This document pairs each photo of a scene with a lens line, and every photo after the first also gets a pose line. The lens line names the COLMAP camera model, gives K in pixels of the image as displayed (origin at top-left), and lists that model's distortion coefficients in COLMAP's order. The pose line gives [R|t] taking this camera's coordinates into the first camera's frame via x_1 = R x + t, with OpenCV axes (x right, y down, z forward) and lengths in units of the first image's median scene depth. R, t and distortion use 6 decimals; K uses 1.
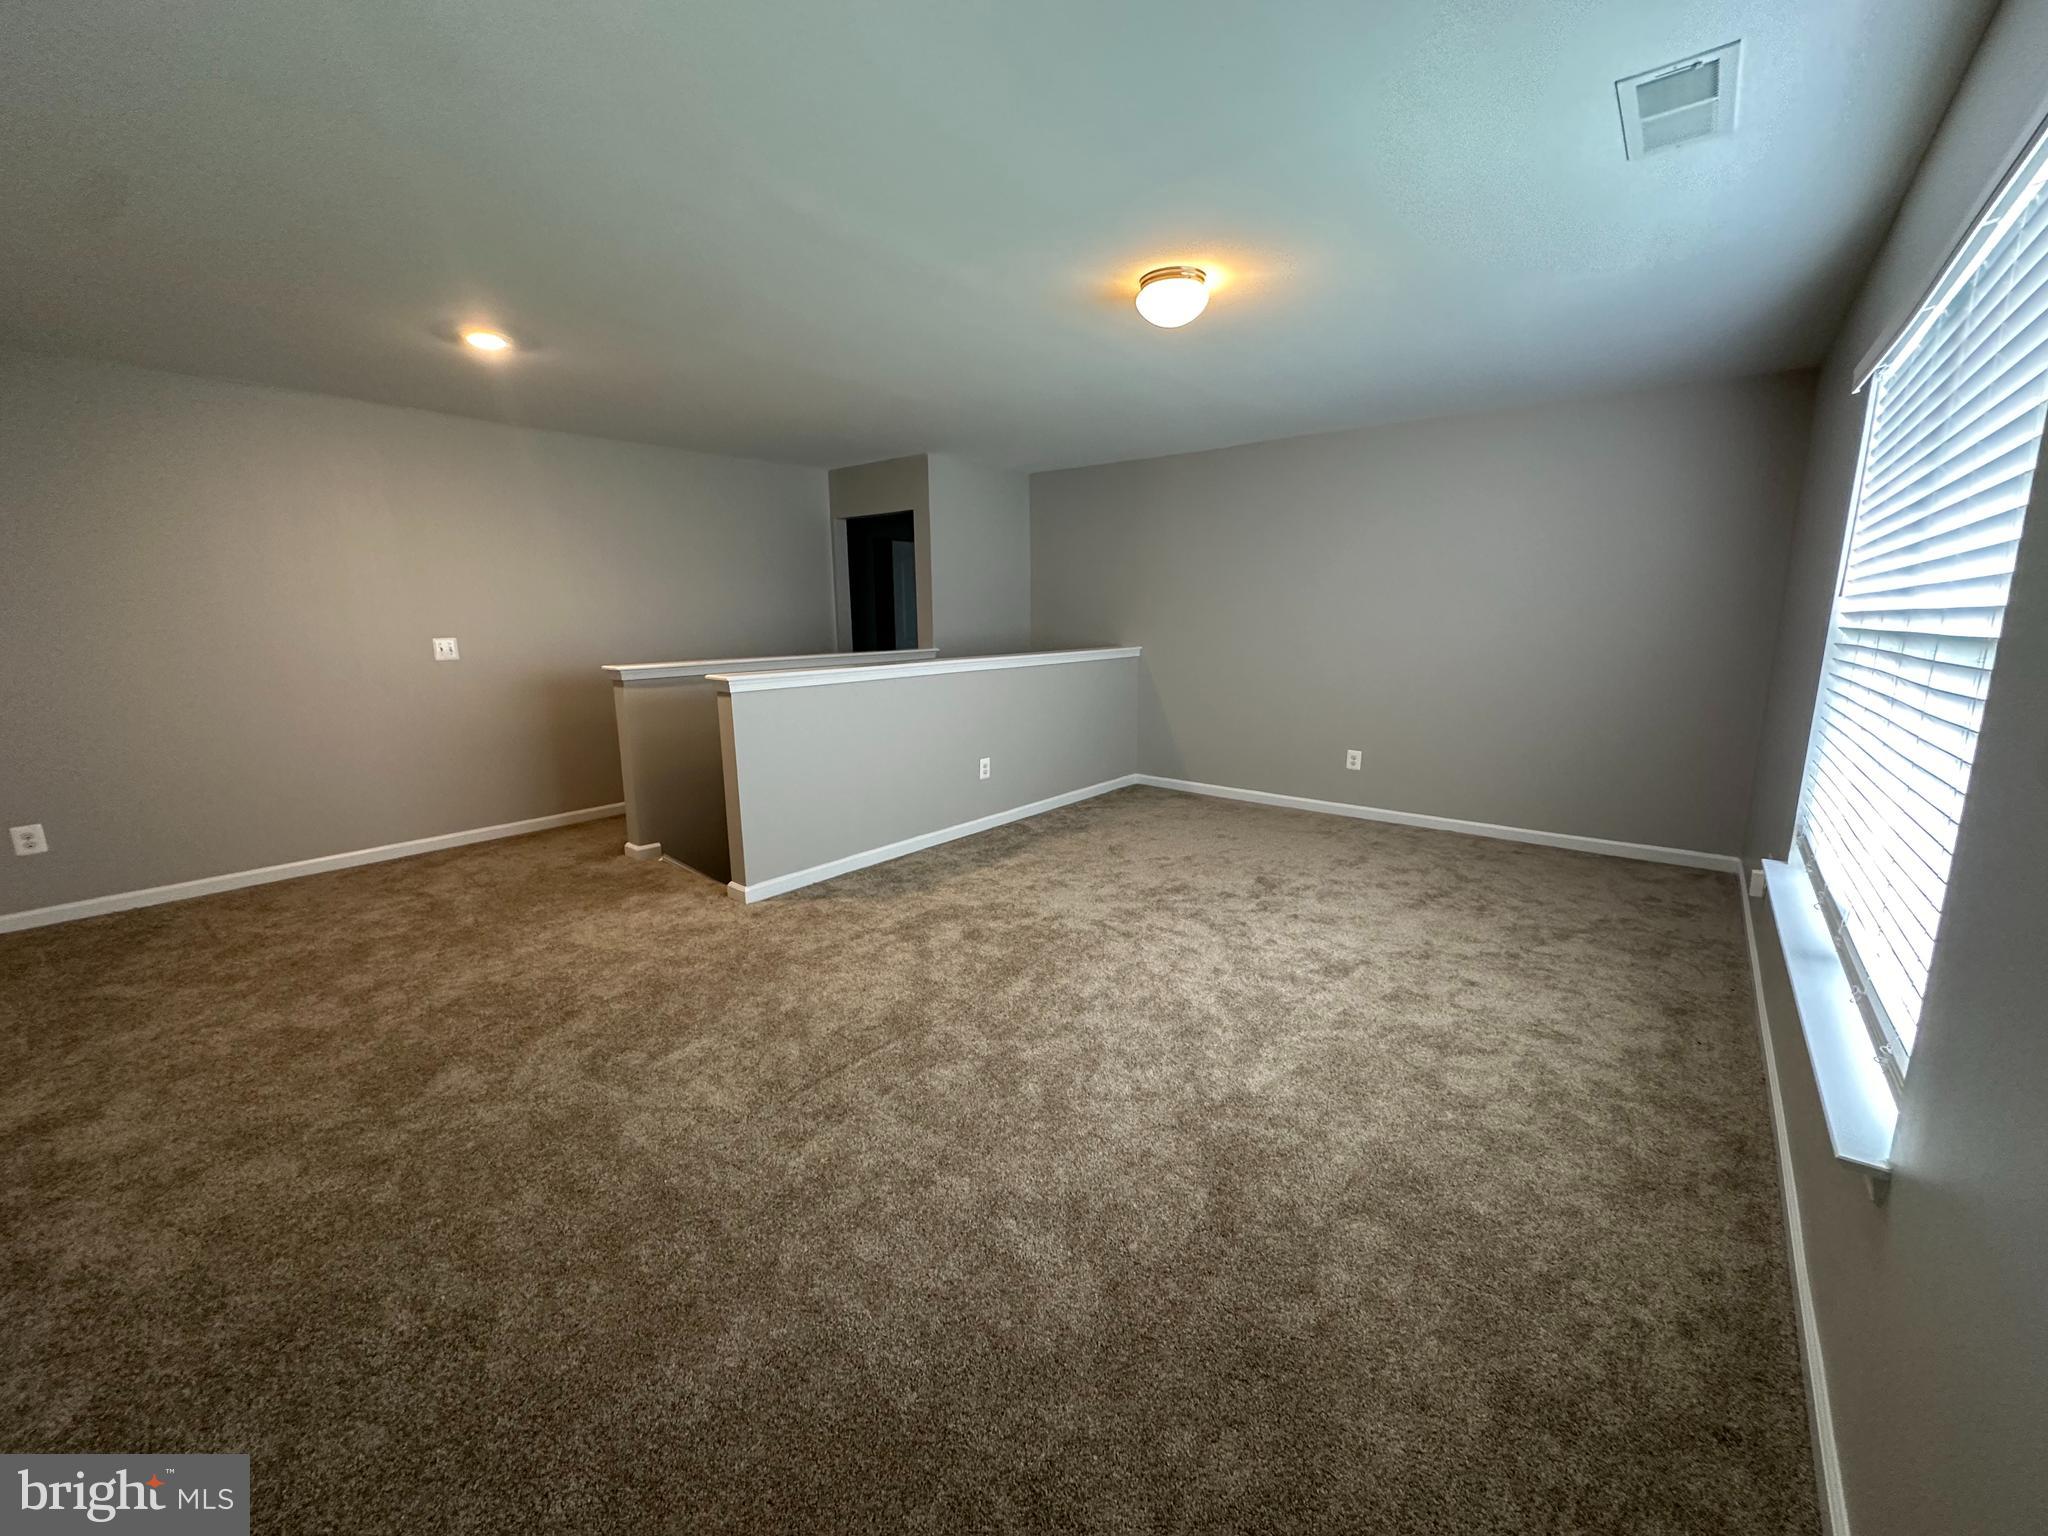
lens RADIAL K [[814.7, 0, 1024.0], [0, 814.7, 768.0], [0, 0, 1]] dist [-0.003684, -0.000144]
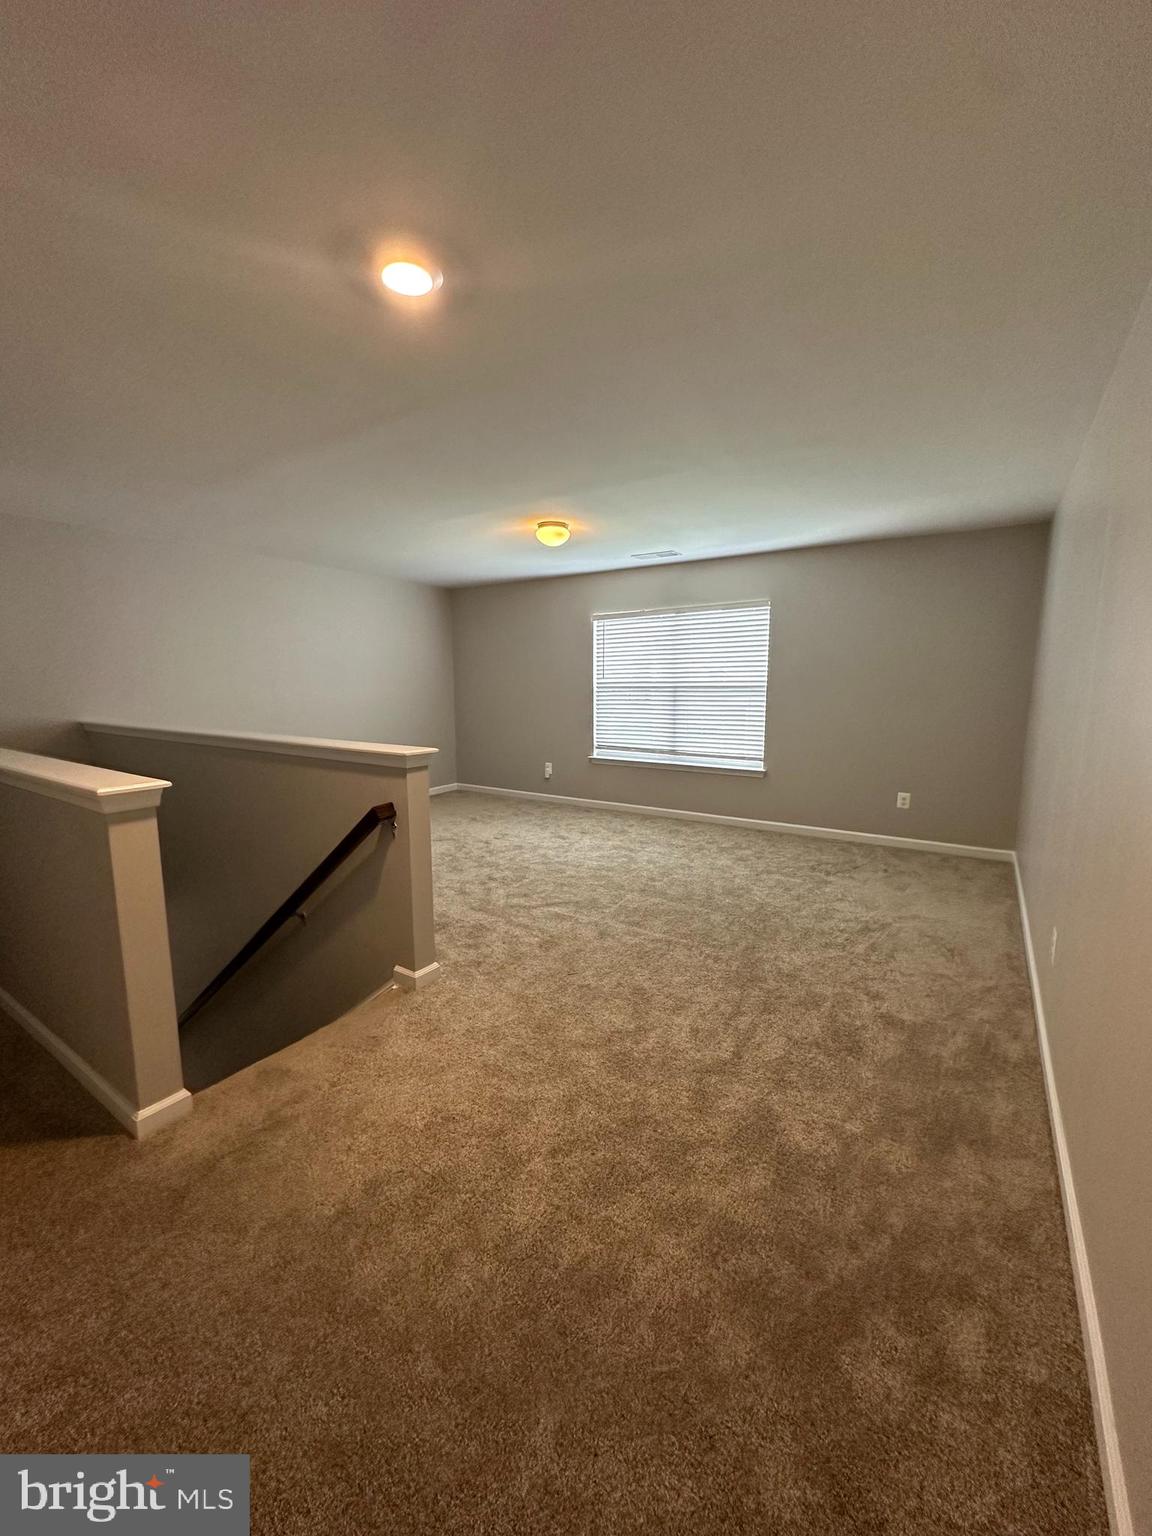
lens RADIAL K [[611.0, 0, 576.0], [0, 611.0, 768.0], [0, 0, 1]] dist [-0.003684, -0.000144]
pose [[-0.103332, -0.138219, 0.984997, -1.157924], [0.177731, 0.971794, 0.155011, -0.184885], [-0.978639, 0.191082, -0.075851, 0.921216]]
